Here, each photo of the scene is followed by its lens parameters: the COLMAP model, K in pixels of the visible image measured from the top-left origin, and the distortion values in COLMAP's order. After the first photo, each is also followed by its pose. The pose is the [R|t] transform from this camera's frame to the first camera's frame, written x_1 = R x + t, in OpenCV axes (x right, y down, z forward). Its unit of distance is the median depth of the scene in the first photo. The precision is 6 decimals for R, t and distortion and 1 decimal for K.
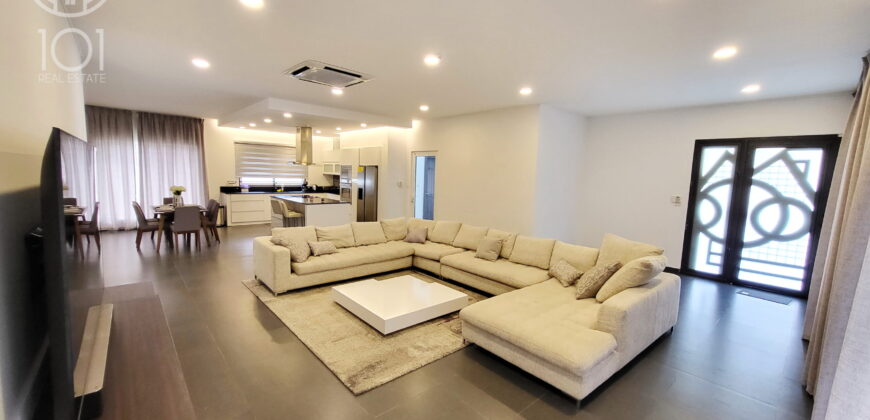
lens RADIAL K [[343.8, 0, 430.5], [0, 343.8, 210.8], [0, 0, 1]] dist [0.001181, -0.000187]
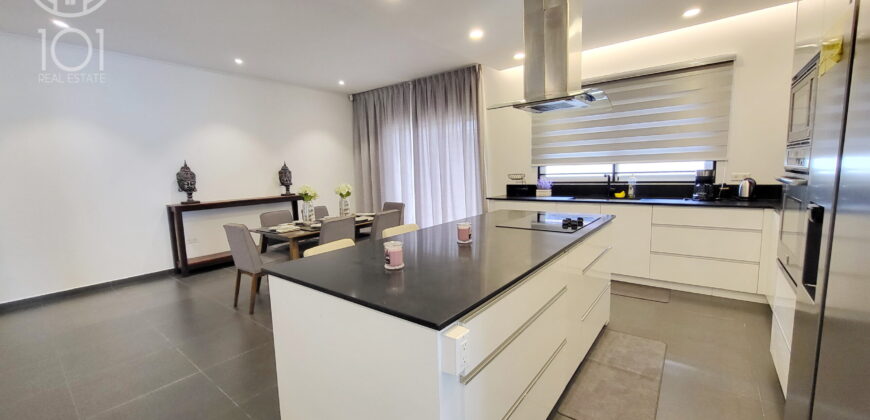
lens RADIAL K [[345.3, 0, 435.0], [0, 345.3, 210.0], [0, 0, 1]] dist [0.000844, -0.000036]
pose [[0.166202, 0.076209, -0.983143, -0.108768], [-0.067361, 0.995558, 0.065784, -0.067055], [0.983788, 0.055292, 0.170597, 0.906388]]
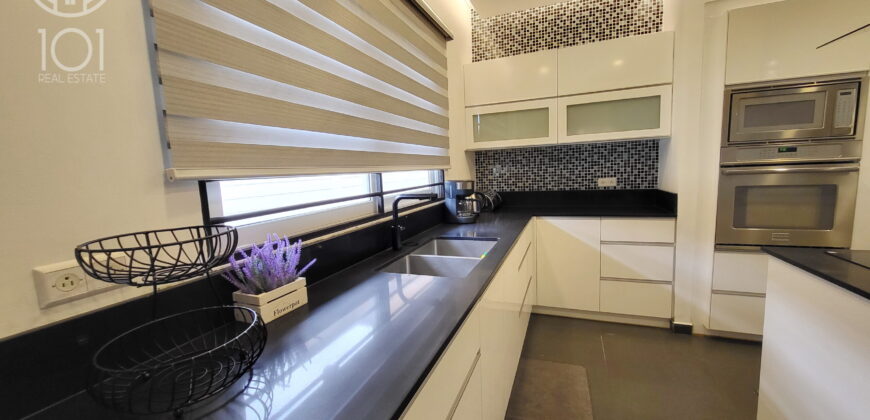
lens RADIAL K [[343.8, 0, 430.5], [0, 343.8, 210.8], [0, 0, 1]] dist [0.001181, -0.000187]
pose [[0.891292, -0.127124, 0.435244, -0.636418], [0.122900, 0.991692, 0.037975, -0.099402], [-0.436456, 0.019645, 0.899511, 1.041740]]
